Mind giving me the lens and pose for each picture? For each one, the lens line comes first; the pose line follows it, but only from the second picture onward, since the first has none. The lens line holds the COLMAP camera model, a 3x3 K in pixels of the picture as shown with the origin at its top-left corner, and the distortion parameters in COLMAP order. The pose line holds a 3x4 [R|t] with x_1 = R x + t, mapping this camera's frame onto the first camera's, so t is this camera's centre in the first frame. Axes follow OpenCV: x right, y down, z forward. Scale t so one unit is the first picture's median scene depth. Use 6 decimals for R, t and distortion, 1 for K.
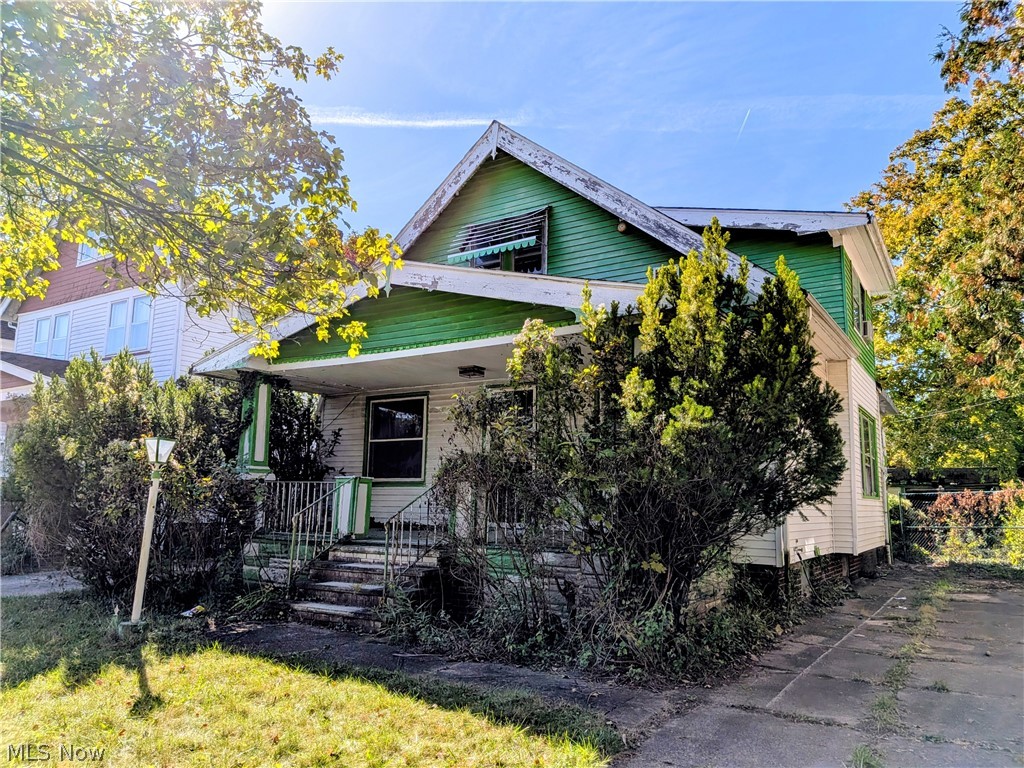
lens RADIAL K [[749.8, 0, 512.0], [0, 749.8, 384.0], [0, 0, 1]] dist [0.015273, -0.003199]
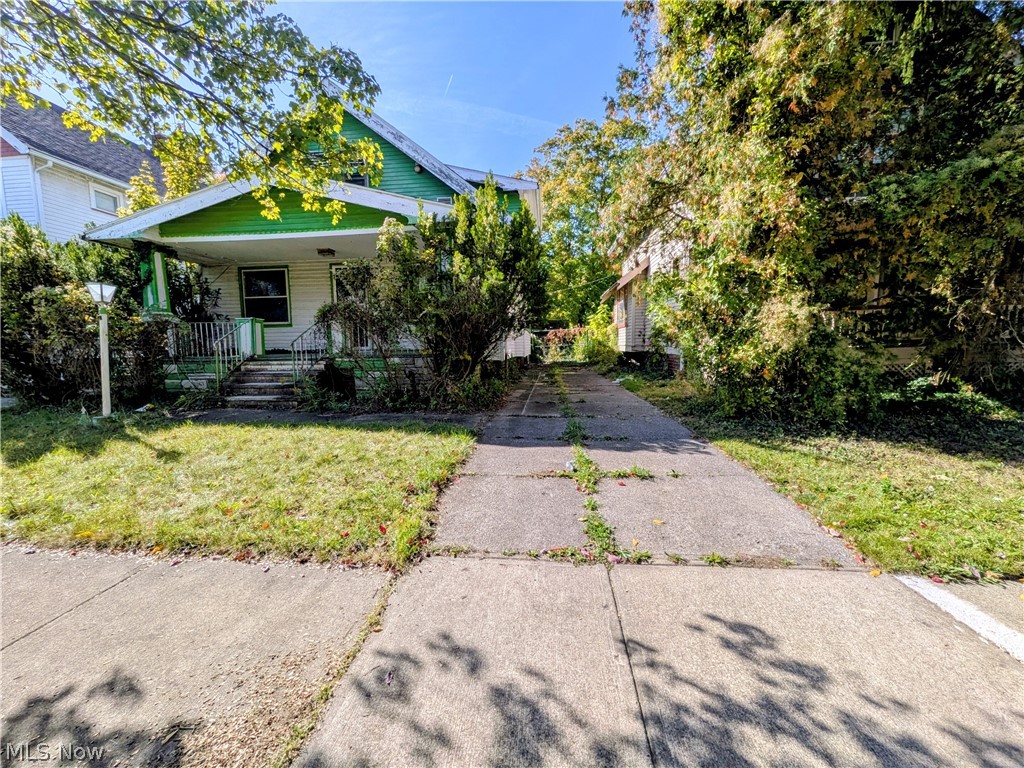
lens RADIAL K [[416.1, 0, 512.0], [0, 416.1, 384.0], [0, 0, 1]] dist [0.001237, 0.000071]
pose [[0.890611, -0.071589, 0.449096, -0.134448], [-0.041736, 0.970497, 0.237472, 0.031572], [-0.452847, -0.230238, 0.861348, -0.007051]]
